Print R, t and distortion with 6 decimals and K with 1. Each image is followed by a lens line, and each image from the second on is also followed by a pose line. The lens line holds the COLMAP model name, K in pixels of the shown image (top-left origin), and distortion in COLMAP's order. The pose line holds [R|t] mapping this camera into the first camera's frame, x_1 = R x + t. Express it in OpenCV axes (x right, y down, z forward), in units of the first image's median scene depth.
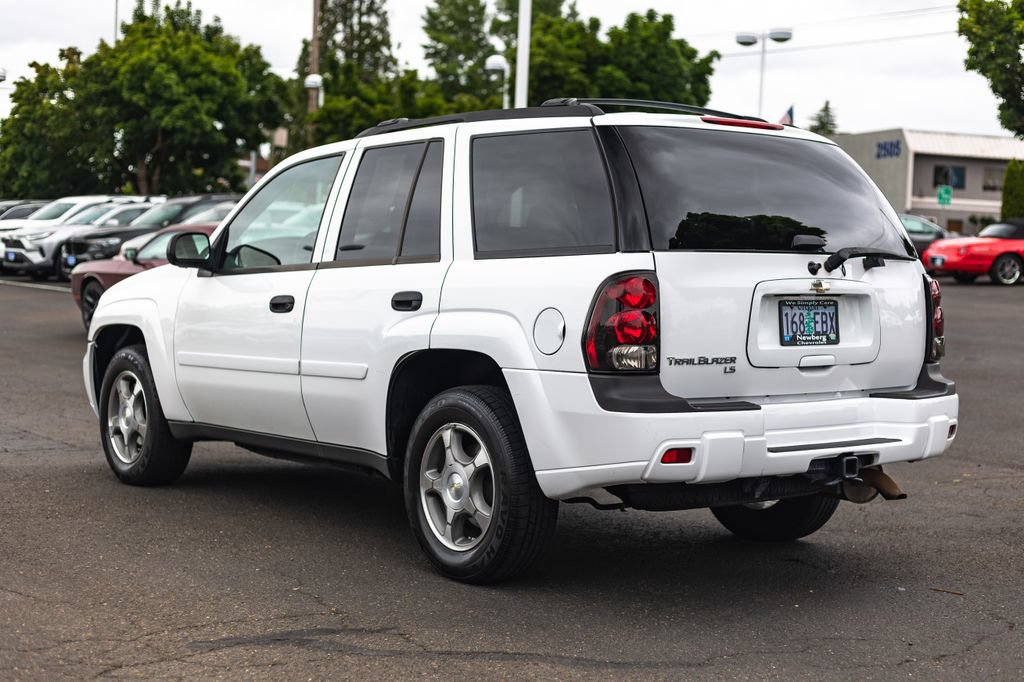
lens RADIAL K [[1533.0, 0, 521.1], [0, 1533.0, 337.7], [0, 0, 1]] dist [0.013739, 0.030621]
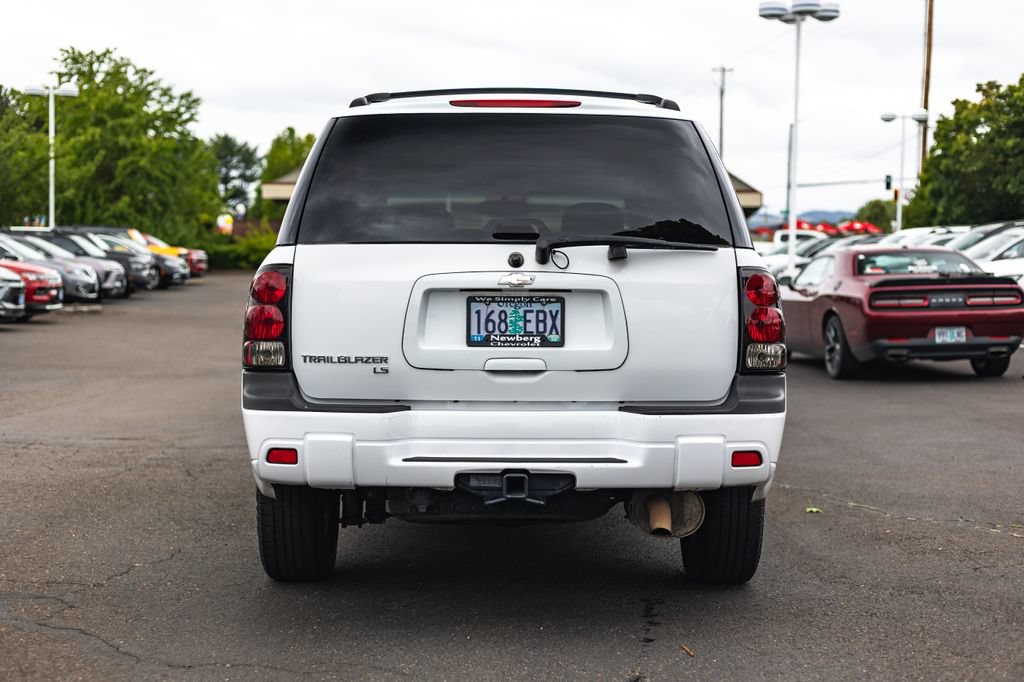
lens RADIAL K [[1517.7, 0, 512.0], [0, 1517.7, 341.2], [0, 0, 1]] dist [0.019737, -0.002419]
pose [[0.794770, 0.008963, -0.606845, 0.714972], [-0.022056, 0.999657, -0.014121, 0.013918], [0.606510, 0.024608, 0.794695, 0.301797]]
